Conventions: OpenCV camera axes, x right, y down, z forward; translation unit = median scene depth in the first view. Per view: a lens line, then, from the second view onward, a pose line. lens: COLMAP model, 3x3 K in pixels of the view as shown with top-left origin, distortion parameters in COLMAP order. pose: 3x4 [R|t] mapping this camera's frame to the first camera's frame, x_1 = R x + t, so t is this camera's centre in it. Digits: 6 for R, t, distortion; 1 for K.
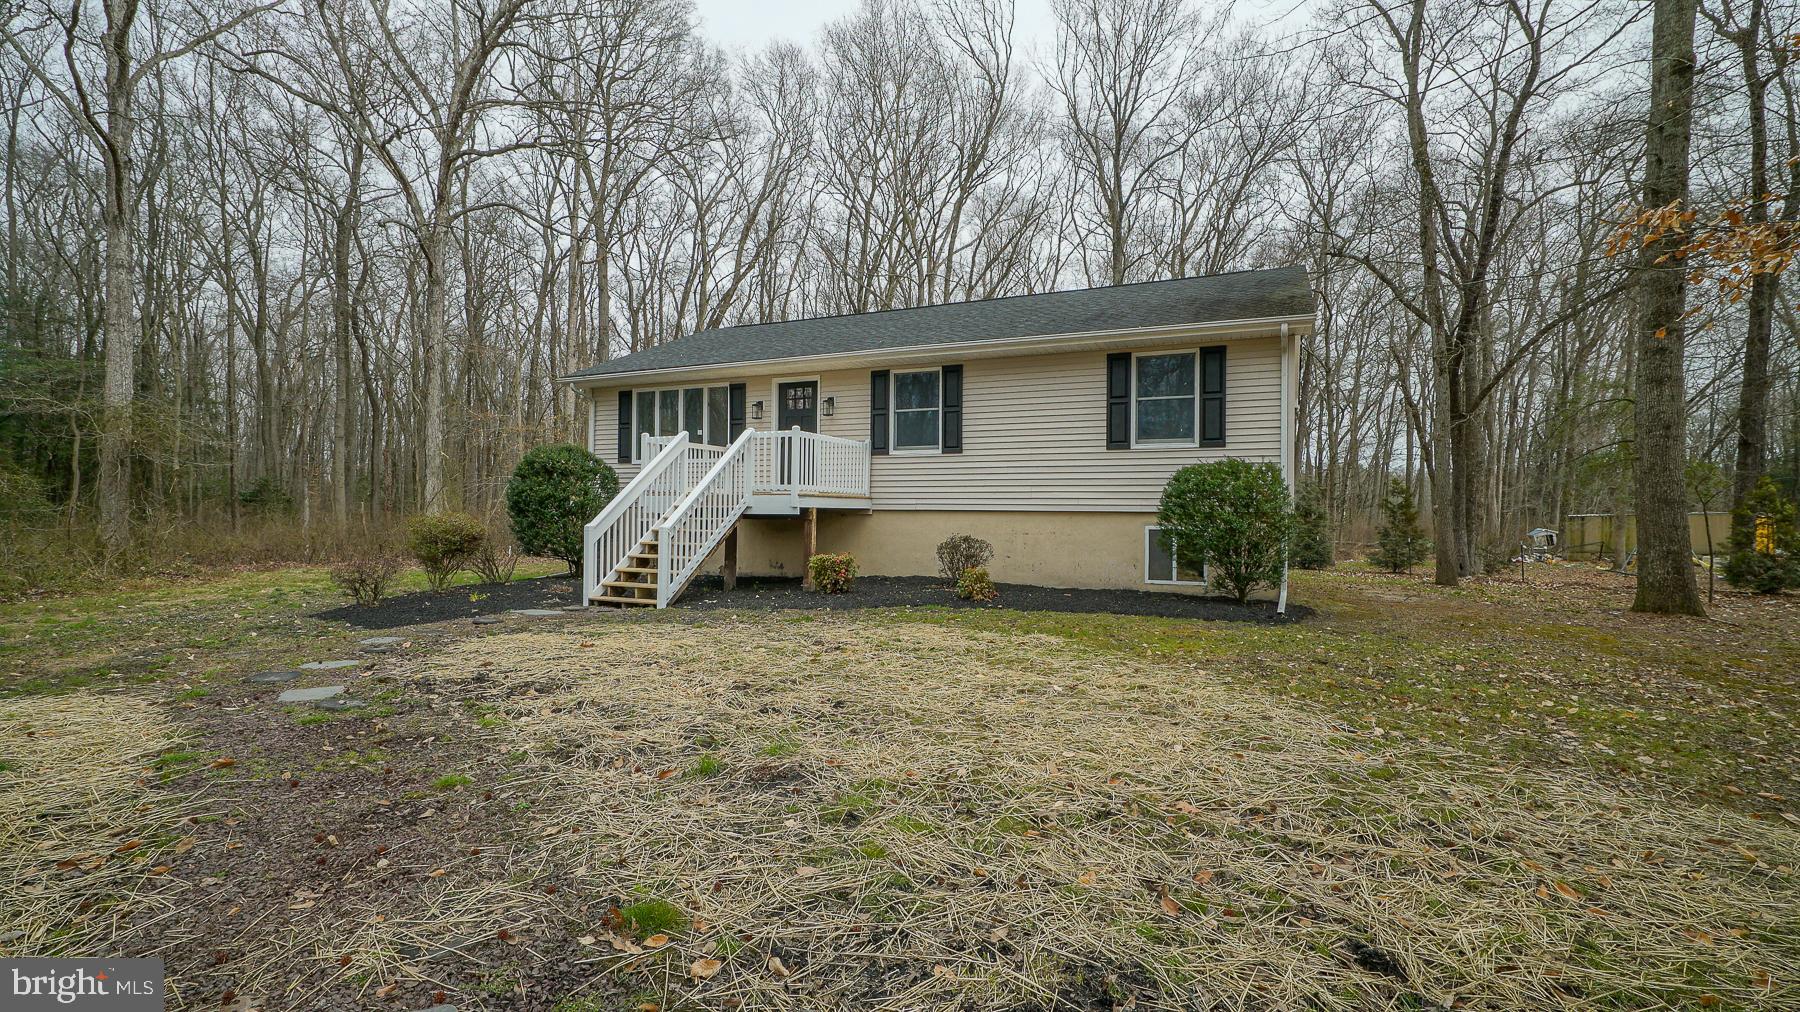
lens RADIAL K [[849.5, 0, 899.1], [0, 849.5, 504.3], [0, 0, 1]] dist [-0.002956, -0.000090]
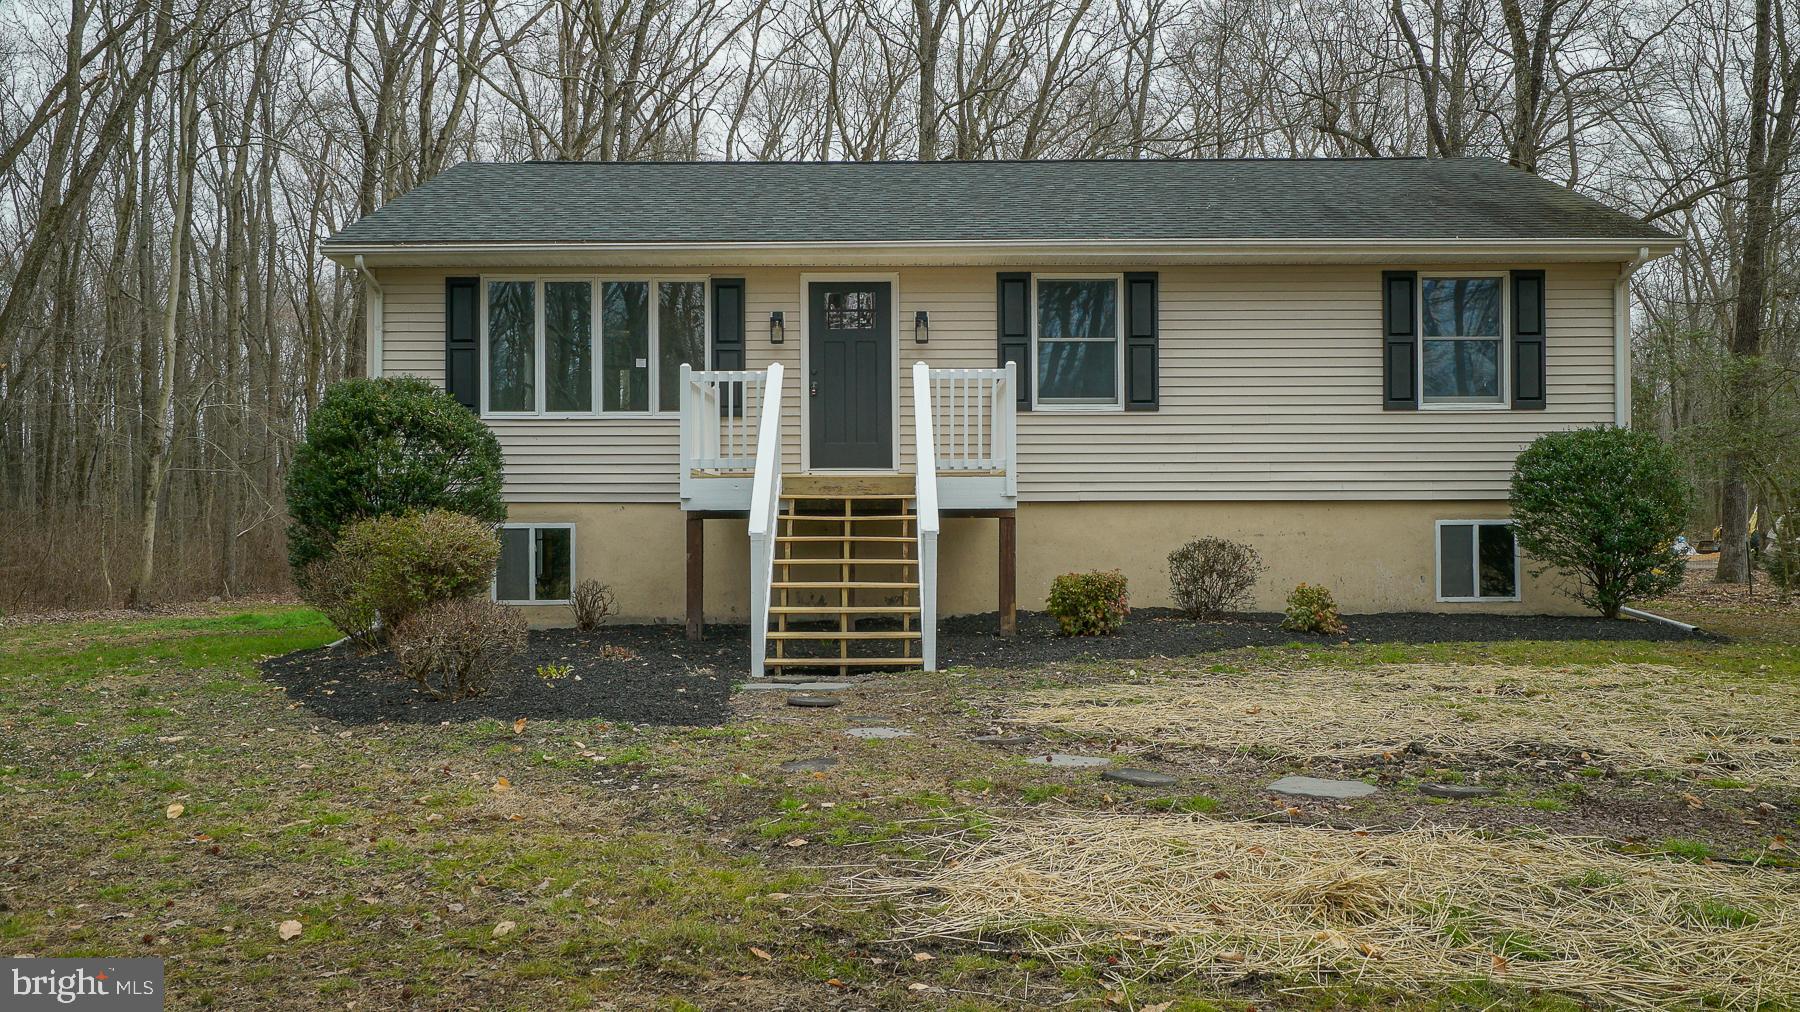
lens RADIAL K [[1525.3, 0, 891.8], [0, 1525.3, 503.2], [0, 0, 1]] dist [0.004173, 0.005771]
pose [[0.900151, -0.008755, 0.435490, -0.607300], [0.008151, 0.999961, 0.003256, 0.003406], [-0.435502, 0.000618, 0.900188, 0.059800]]
